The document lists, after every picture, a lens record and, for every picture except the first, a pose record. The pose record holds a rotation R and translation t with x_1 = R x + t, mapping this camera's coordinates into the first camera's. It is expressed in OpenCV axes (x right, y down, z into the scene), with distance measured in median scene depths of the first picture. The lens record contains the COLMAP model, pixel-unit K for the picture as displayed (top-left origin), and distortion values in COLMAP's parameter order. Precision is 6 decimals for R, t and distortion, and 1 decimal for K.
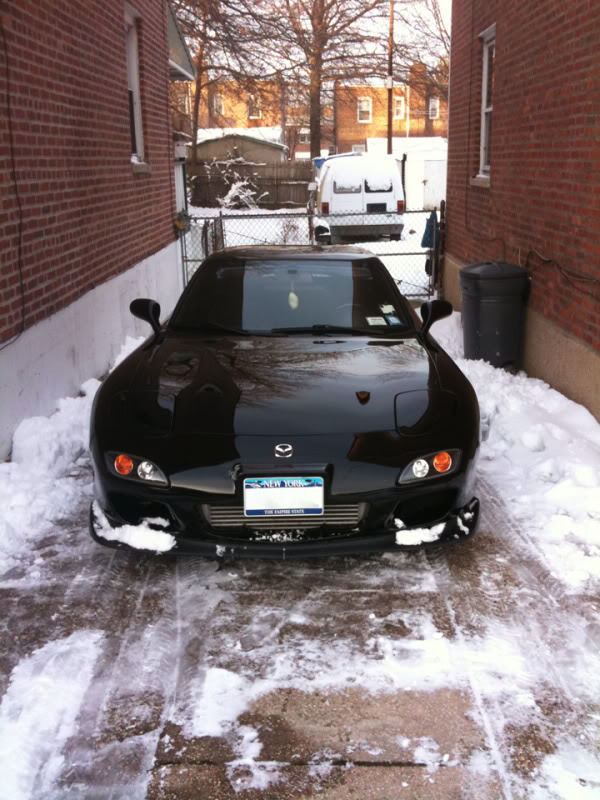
lens RADIAL K [[840.3, 0, 338.7], [0, 840.3, 398.9], [0, 0, 1]] dist [0.113233, -0.347379]
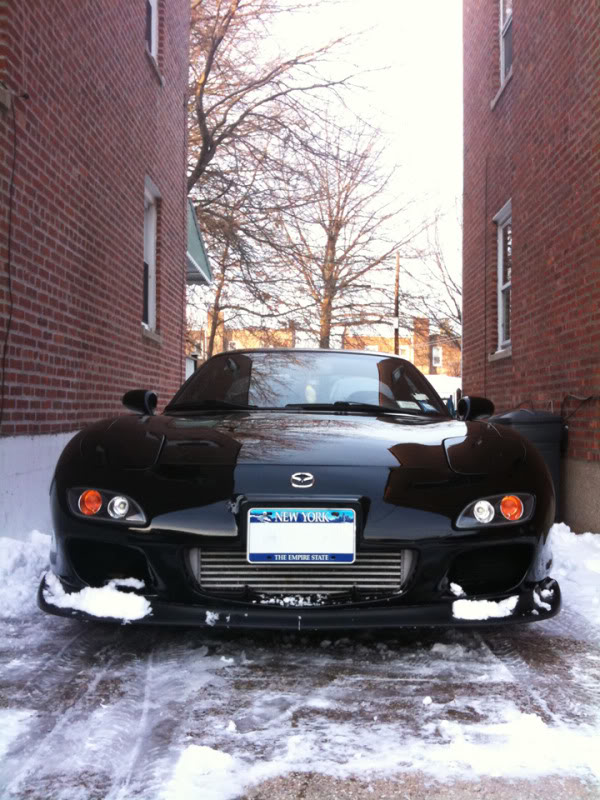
lens RADIAL K [[842.4, 0, 335.6], [0, 842.4, 400.4], [0, 0, 1]] dist [0.101546, -0.305358]
pose [[0.999903, 0.008764, -0.010834, -0.027563], [-0.011536, 0.956737, -0.290726, 0.210102], [0.007817, 0.290822, 0.956745, 0.250859]]
